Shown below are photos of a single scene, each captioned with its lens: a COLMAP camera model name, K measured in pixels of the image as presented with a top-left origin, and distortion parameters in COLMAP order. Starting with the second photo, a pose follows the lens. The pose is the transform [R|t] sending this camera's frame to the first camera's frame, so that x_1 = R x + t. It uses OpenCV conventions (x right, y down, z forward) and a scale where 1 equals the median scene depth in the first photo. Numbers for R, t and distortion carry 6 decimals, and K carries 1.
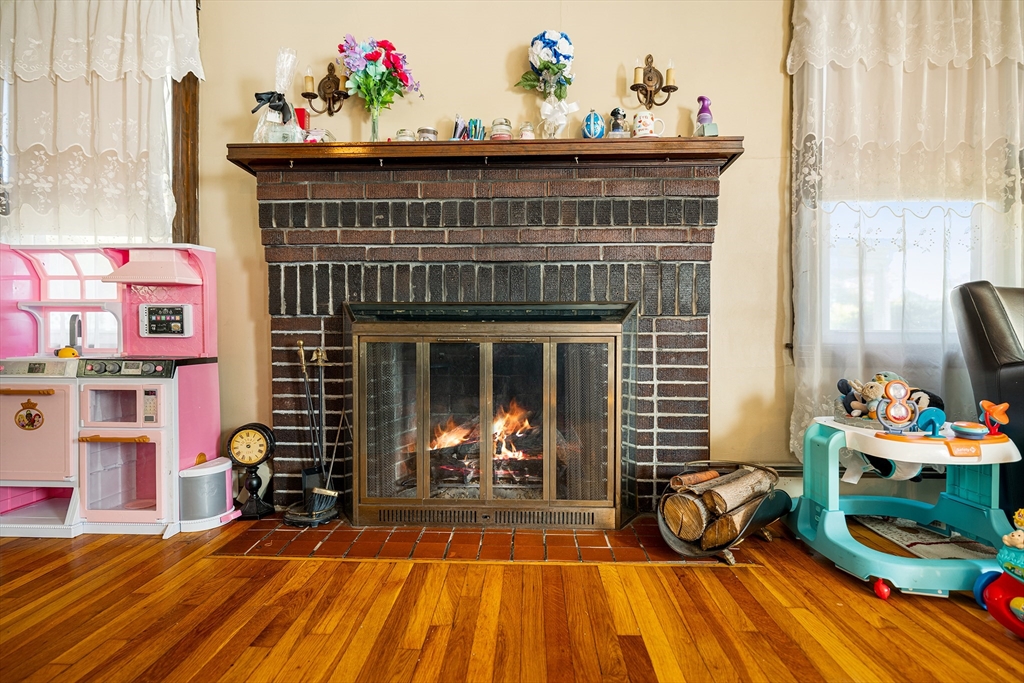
lens RADIAL K [[551.1, 0, 512.0], [0, 551.1, 341.5], [0, 0, 1]] dist [0.000893, 0.000065]
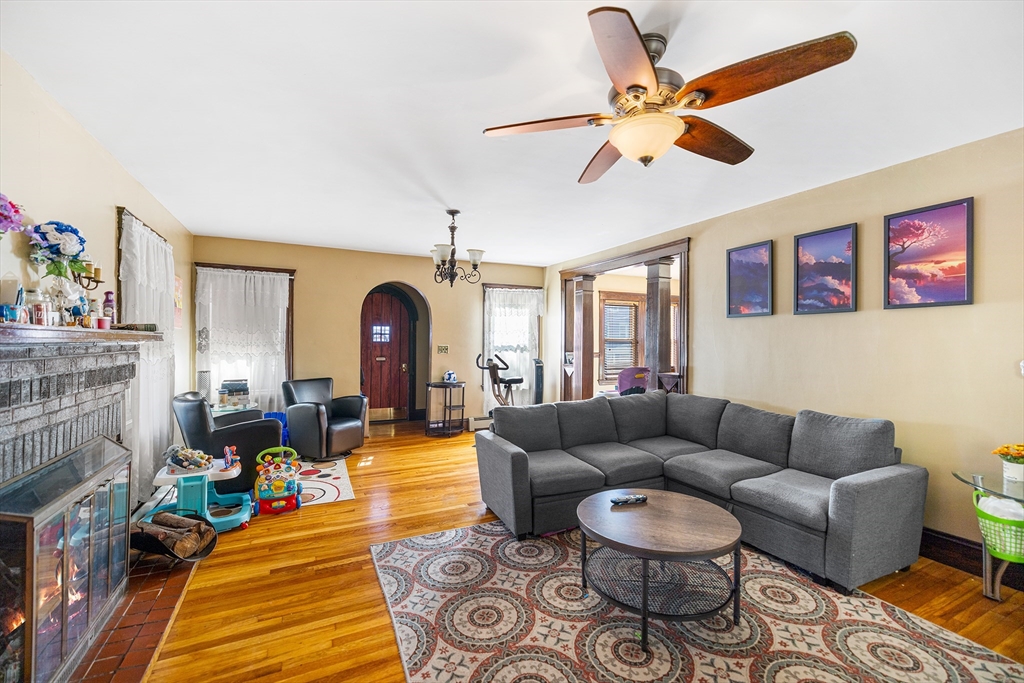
lens RADIAL K [[426.6, 0, 512.0], [0, 426.6, 341.5], [0, 0, 1]] dist [0.000135, -0.000030]
pose [[-0.485356, -0.002238, 0.874314, -1.544320], [0.001961, 0.999991, 0.003648, -0.389853], [-0.874315, 0.003485, -0.485347, 0.764583]]
